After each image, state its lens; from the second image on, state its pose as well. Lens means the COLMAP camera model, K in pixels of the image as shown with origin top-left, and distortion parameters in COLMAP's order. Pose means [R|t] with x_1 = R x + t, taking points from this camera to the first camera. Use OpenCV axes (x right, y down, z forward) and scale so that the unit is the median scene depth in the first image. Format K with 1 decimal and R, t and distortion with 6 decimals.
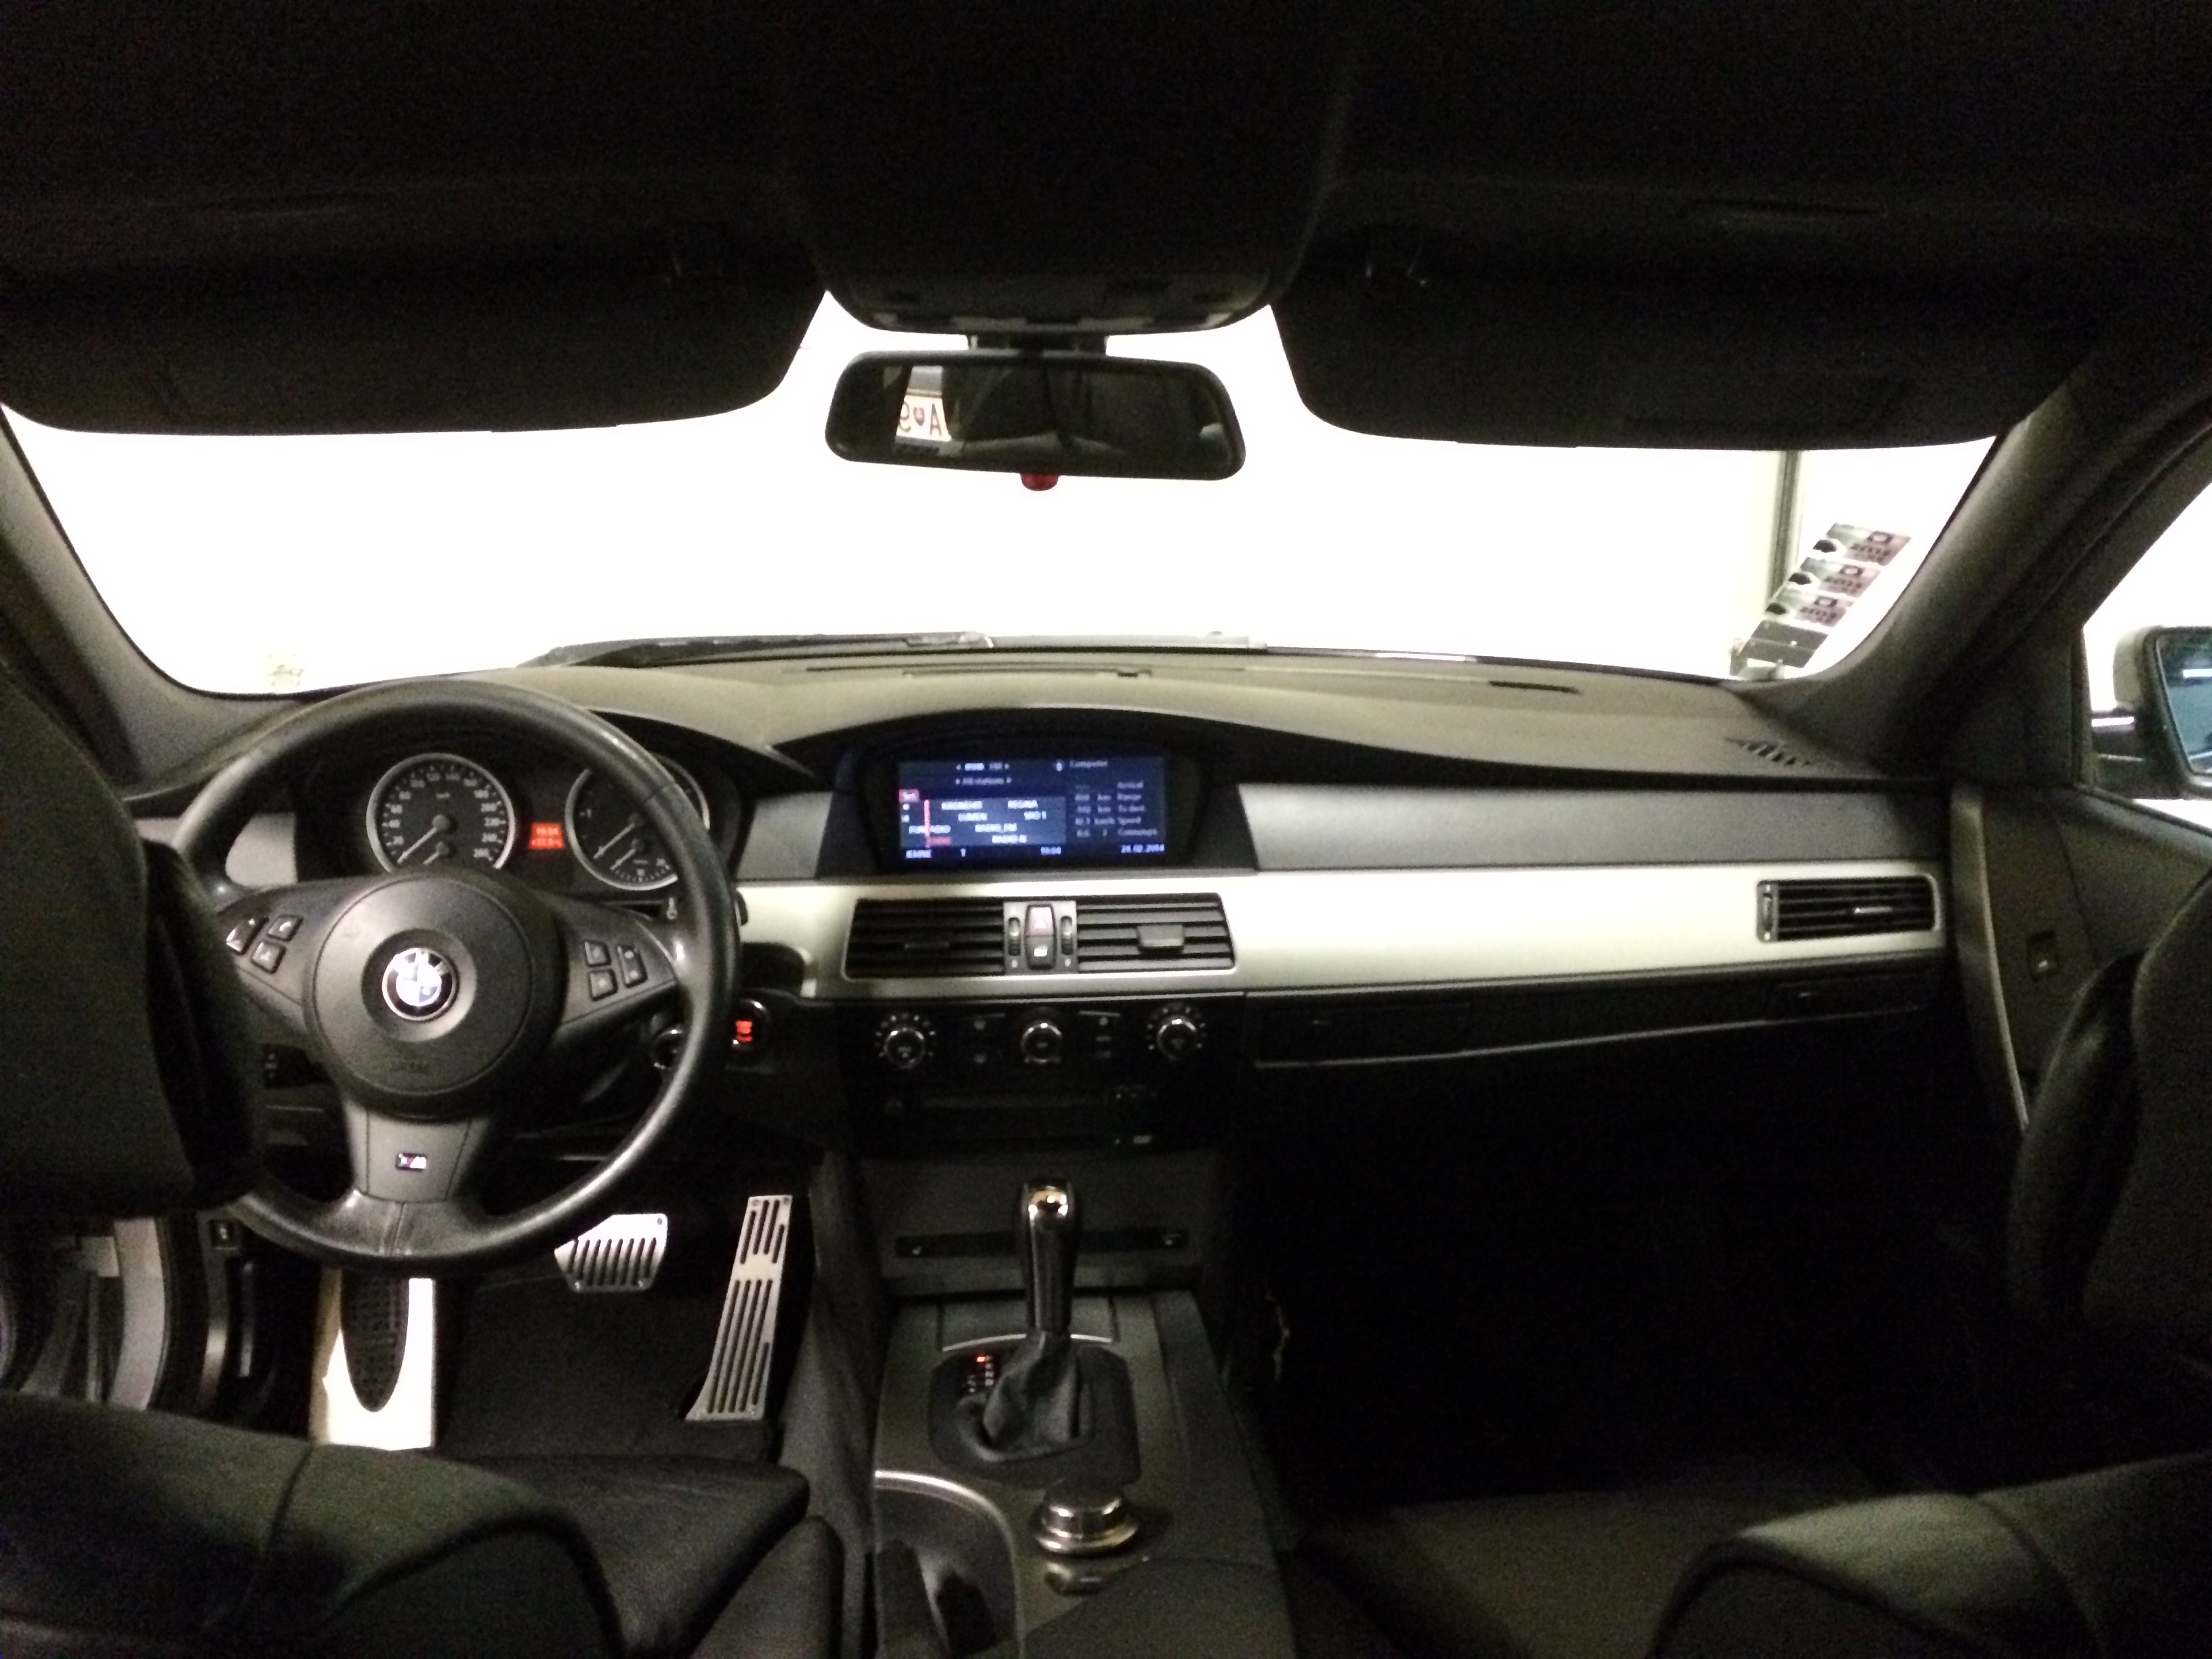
lens RADIAL K [[1892.1, 0, 1104.6], [0, 1892.1, 856.4], [0, 0, 1]] dist [0.093970, -0.139178]
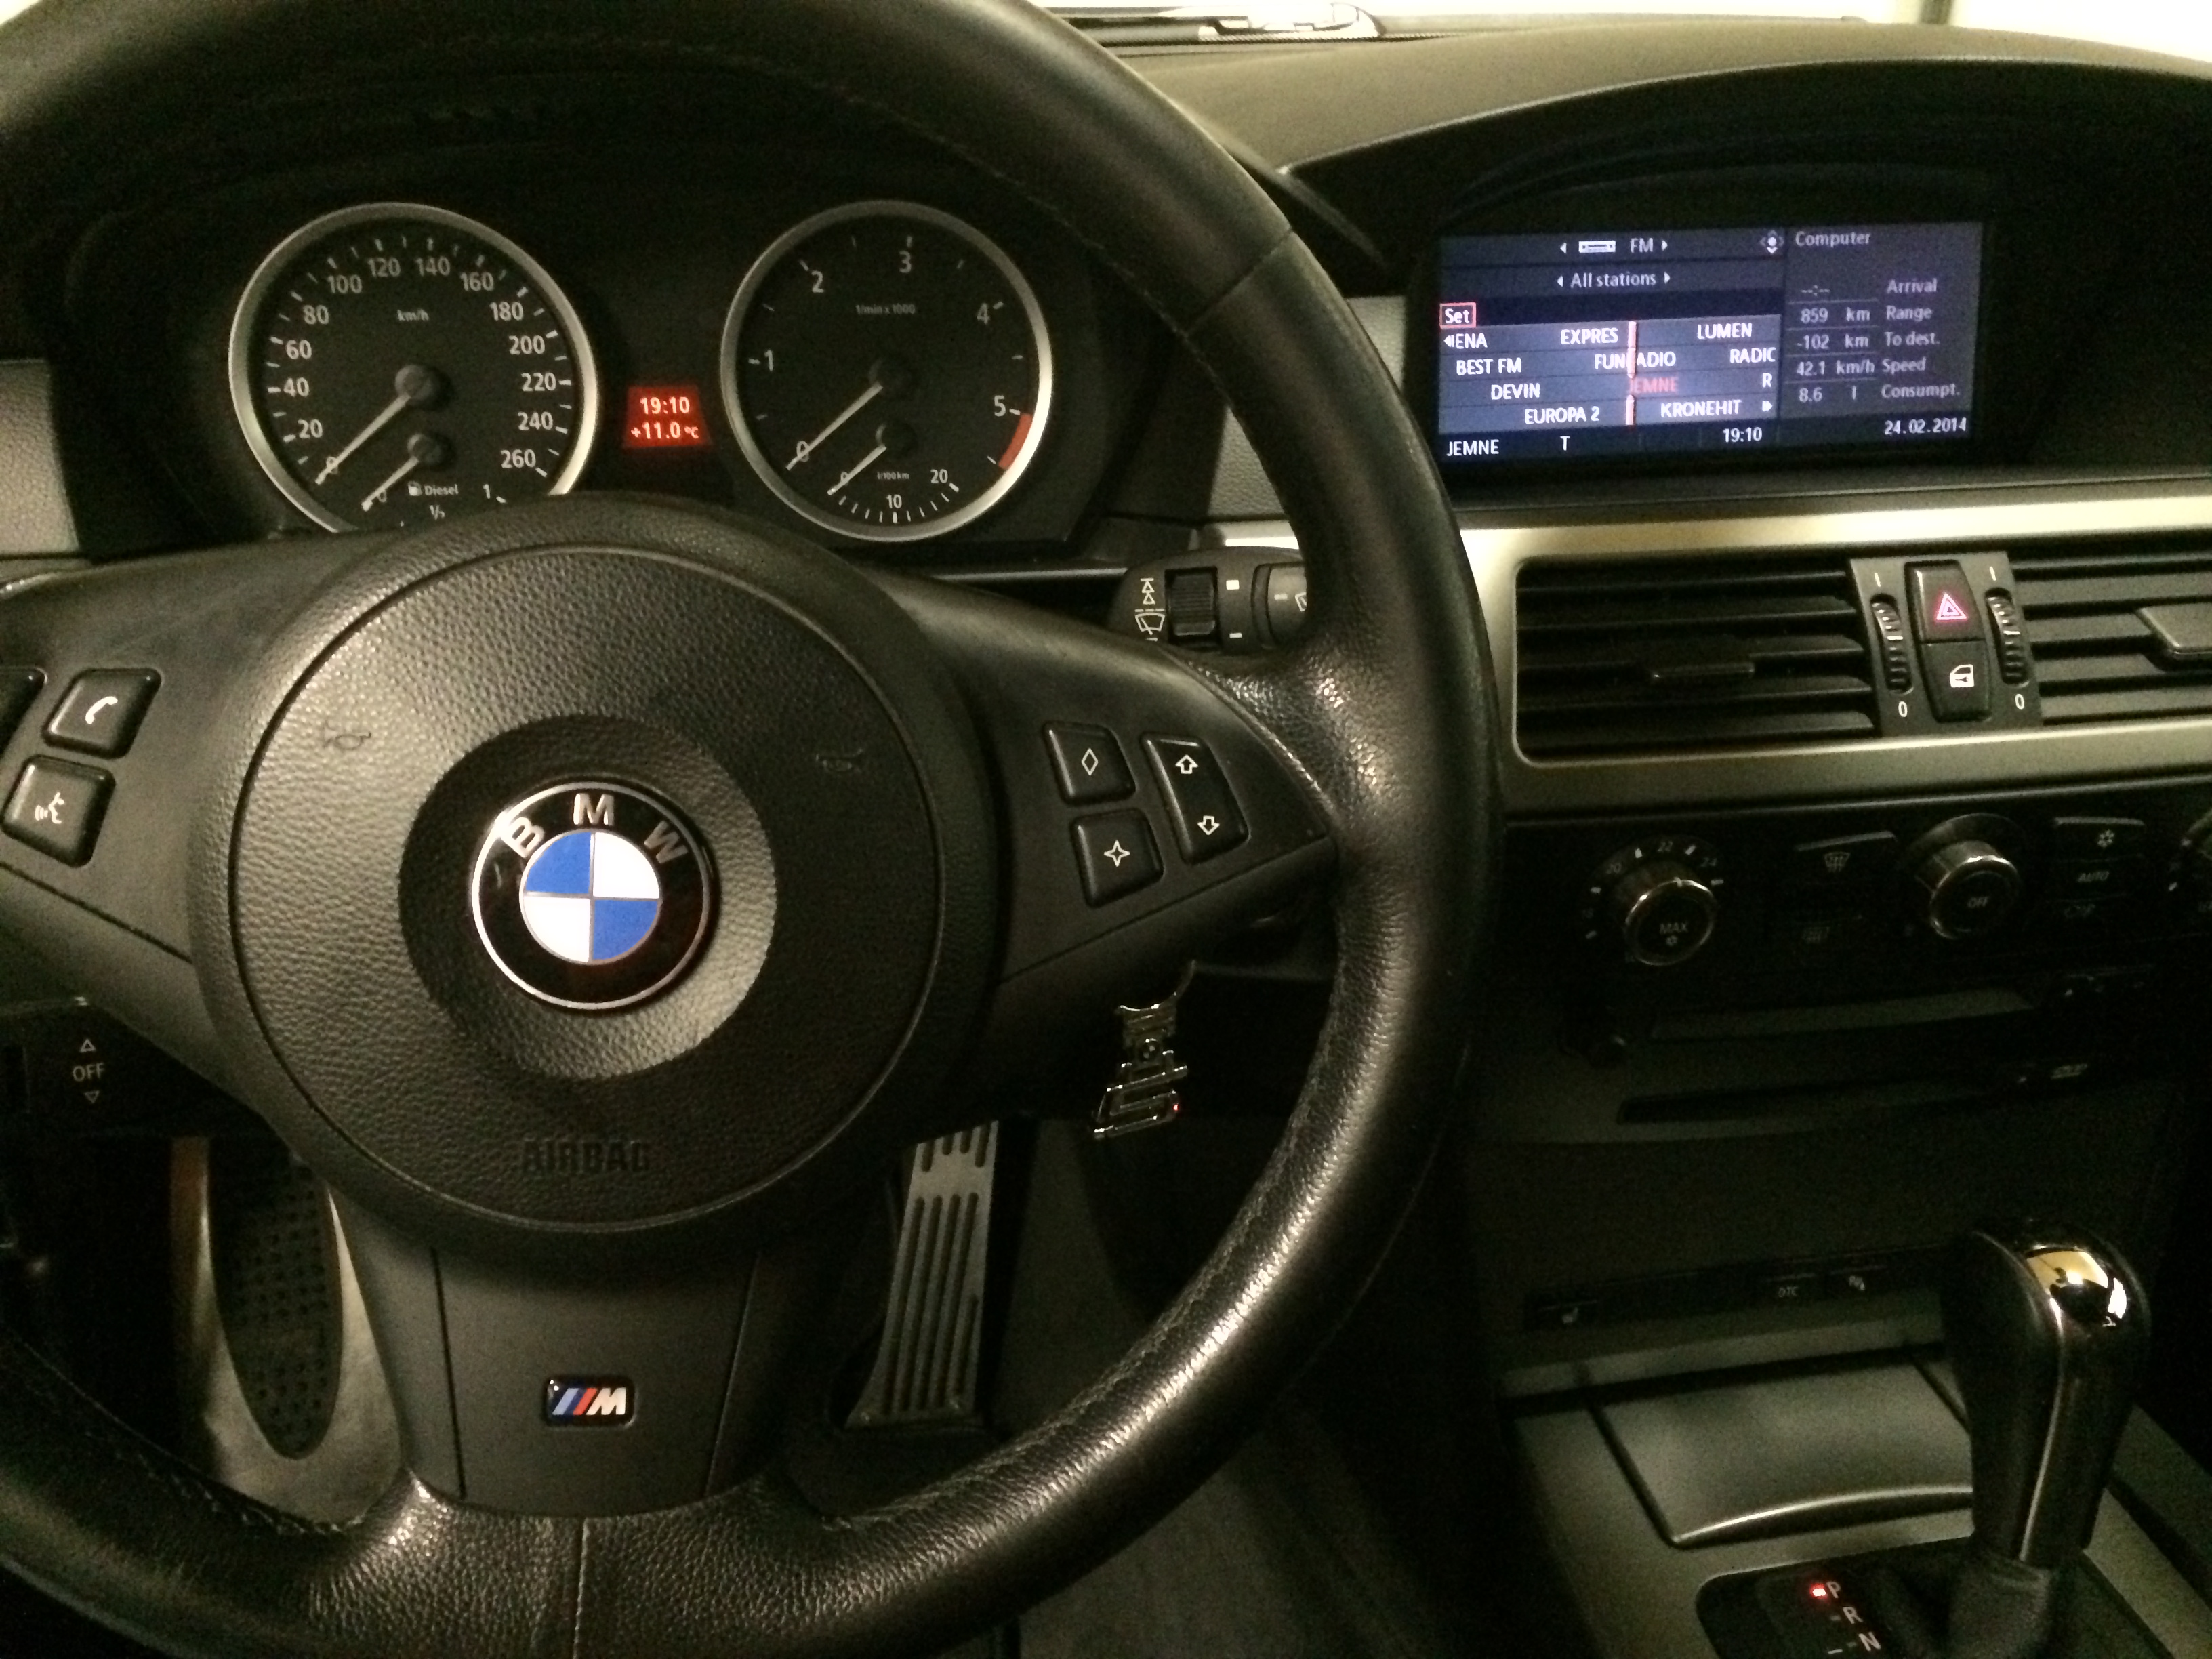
lens RADIAL K [[1892.1, 0, 1104.6], [0, 1892.1, 856.4], [0, 0, 1]] dist [0.093970, -0.139178]
pose [[0.991996, -0.039905, 0.119795, -0.253066], [0.014376, 0.978271, 0.206829, -0.001232], [-0.125446, -0.203452, 0.971015, 0.559093]]
